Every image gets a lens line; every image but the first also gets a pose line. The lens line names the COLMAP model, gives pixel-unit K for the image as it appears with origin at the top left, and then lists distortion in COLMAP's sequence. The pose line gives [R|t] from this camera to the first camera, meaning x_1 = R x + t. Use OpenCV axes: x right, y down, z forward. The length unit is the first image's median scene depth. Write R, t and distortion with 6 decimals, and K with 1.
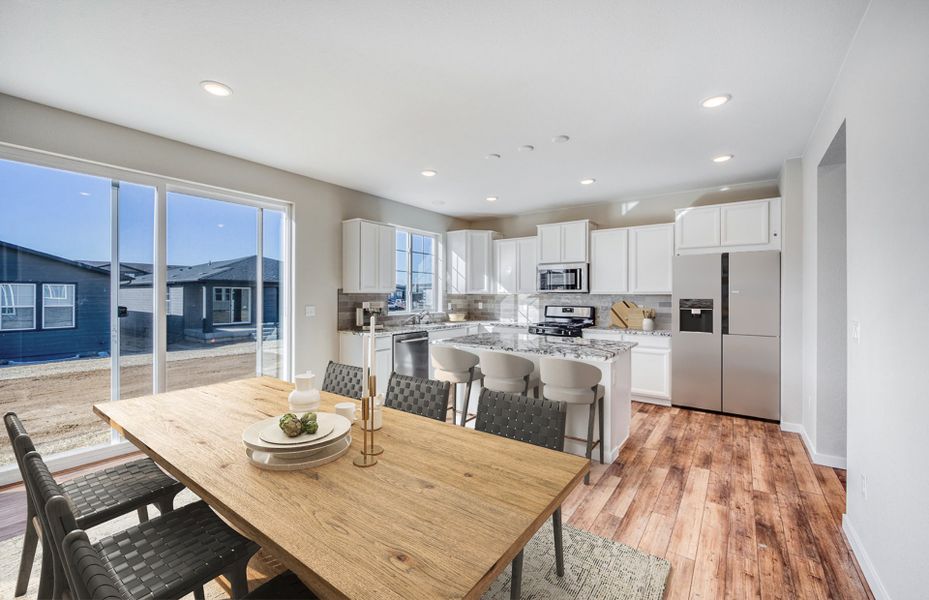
lens RADIAL K [[369.6, 0, 469.1], [0, 369.6, 299.1], [0, 0, 1]] dist [0.000283, -0.000039]
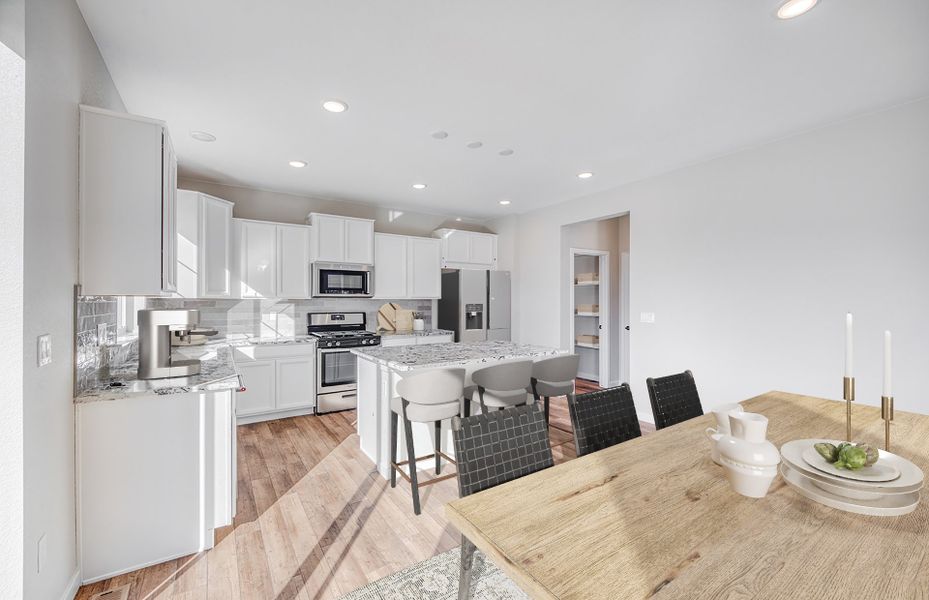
lens RADIAL K [[369.6, 0, 471.9], [0, 369.6, 301.2], [0, 0, 1]] dist [0.000283, -0.000039]
pose [[0.370247, -0.004353, 0.928923, -0.450883], [0.006987, 0.999974, 0.001901, -0.008293], [-0.928907, 0.005787, 0.370268, 0.410004]]
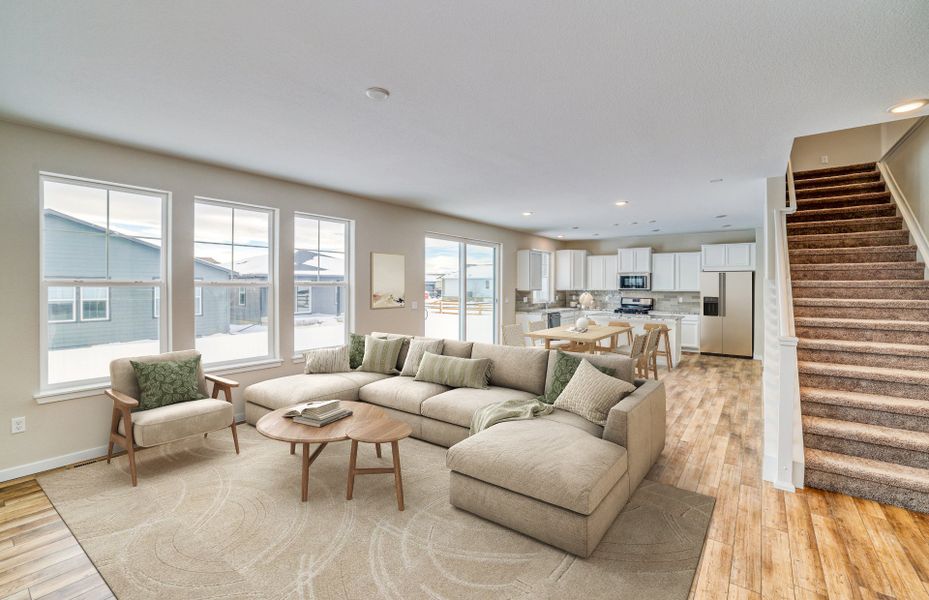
lens RADIAL K [[426.1, 0, 469.0], [0, 426.1, 291.3], [0, 0, 1]] dist [-0.003841, -0.000968]
pose [[0.999860, 0.000791, 0.016692, -0.534445], [-0.000813, 0.999999, 0.001273, -0.013895], [-0.016691, -0.001286, 0.999860, -0.922919]]
